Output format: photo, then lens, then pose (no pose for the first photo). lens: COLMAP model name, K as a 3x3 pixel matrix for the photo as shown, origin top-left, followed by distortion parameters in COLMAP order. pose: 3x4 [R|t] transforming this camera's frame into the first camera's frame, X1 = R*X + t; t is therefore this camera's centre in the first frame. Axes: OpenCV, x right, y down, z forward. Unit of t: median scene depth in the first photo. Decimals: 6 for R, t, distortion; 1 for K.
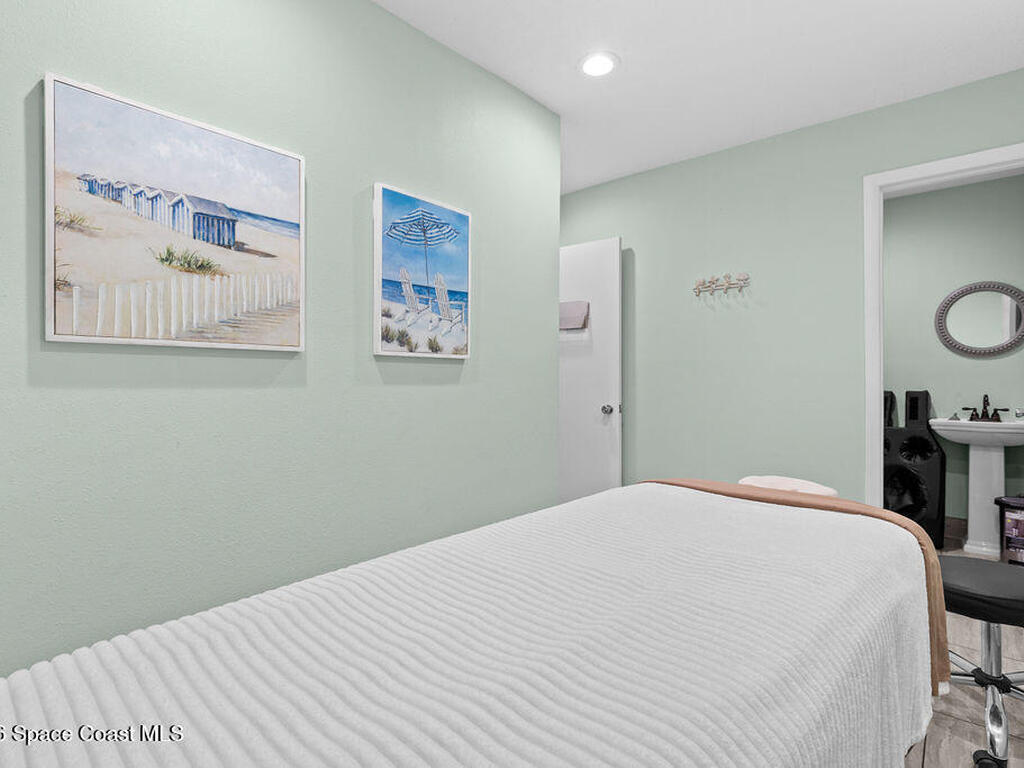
lens RADIAL K [[519.4, 0, 515.2], [0, 519.4, 383.2], [0, 0, 1]] dist [0.002218, -0.002359]
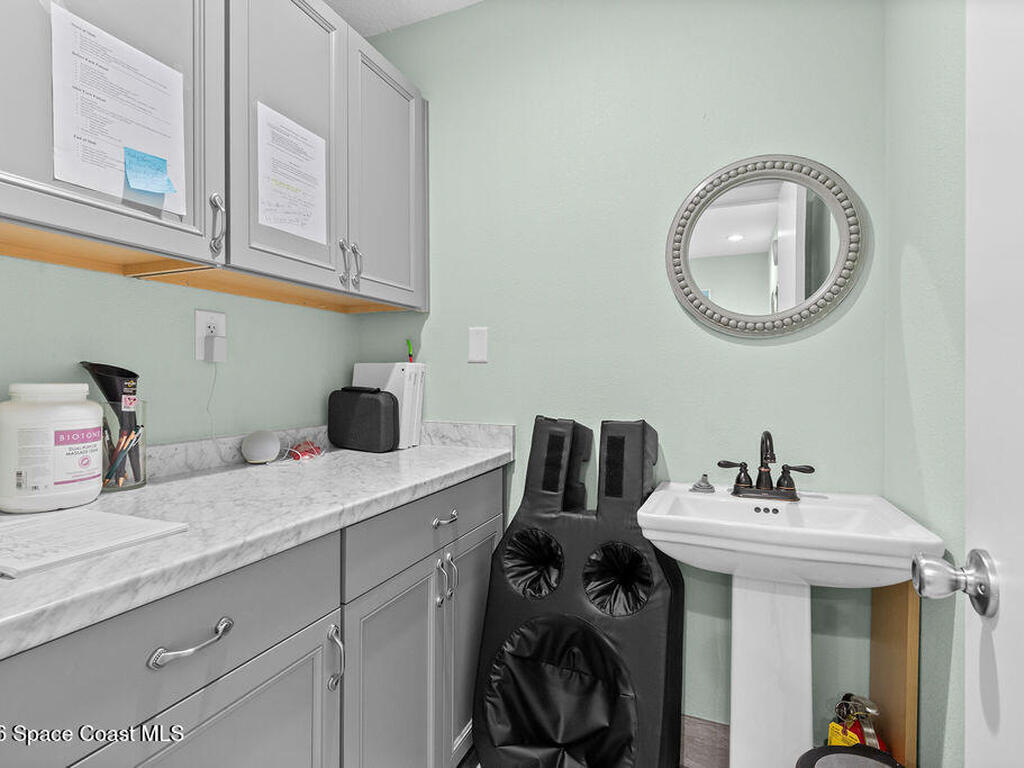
lens RADIAL K [[519.4, 0, 510.1], [0, 519.4, 383.2], [0, 0, 1]] dist [0.002218, -0.002359]
pose [[0.951697, -0.002796, 0.307026, 0.587684], [0.000862, 0.999979, 0.006435, -0.017203], [-0.307038, -0.005860, 0.951679, 0.671036]]
